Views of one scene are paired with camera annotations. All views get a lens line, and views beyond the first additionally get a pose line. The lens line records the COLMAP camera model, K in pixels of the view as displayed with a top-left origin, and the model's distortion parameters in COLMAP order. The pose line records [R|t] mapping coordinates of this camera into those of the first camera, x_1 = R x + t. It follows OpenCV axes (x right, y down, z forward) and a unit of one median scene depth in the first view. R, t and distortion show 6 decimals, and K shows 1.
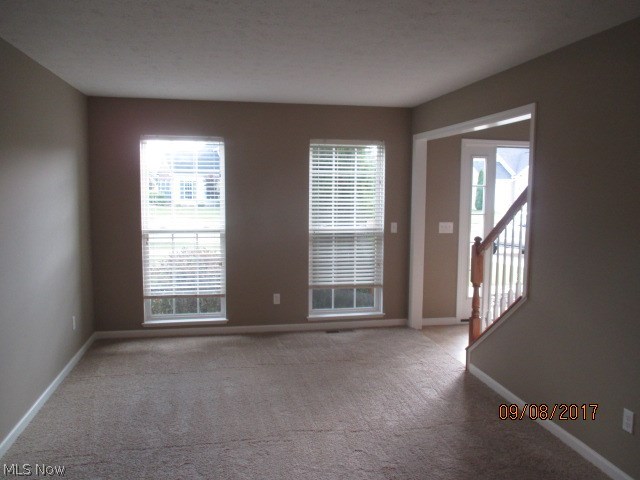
lens RADIAL K [[532.5, 0, 321.4], [0, 532.5, 239.7], [0, 0, 1]] dist [-0.028887, 0.028891]
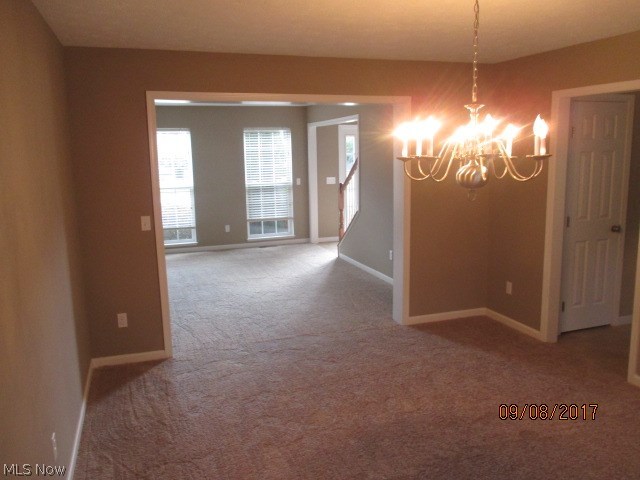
lens RADIAL K [[532.5, 0, 319.3], [0, 532.5, 238.5], [0, 0, 1]] dist [-0.028887, 0.028891]
pose [[0.989647, -0.048829, 0.134960, -0.027787], [0.040163, 0.996997, 0.066207, 0.045655], [-0.137788, -0.060101, 0.988637, -0.620888]]
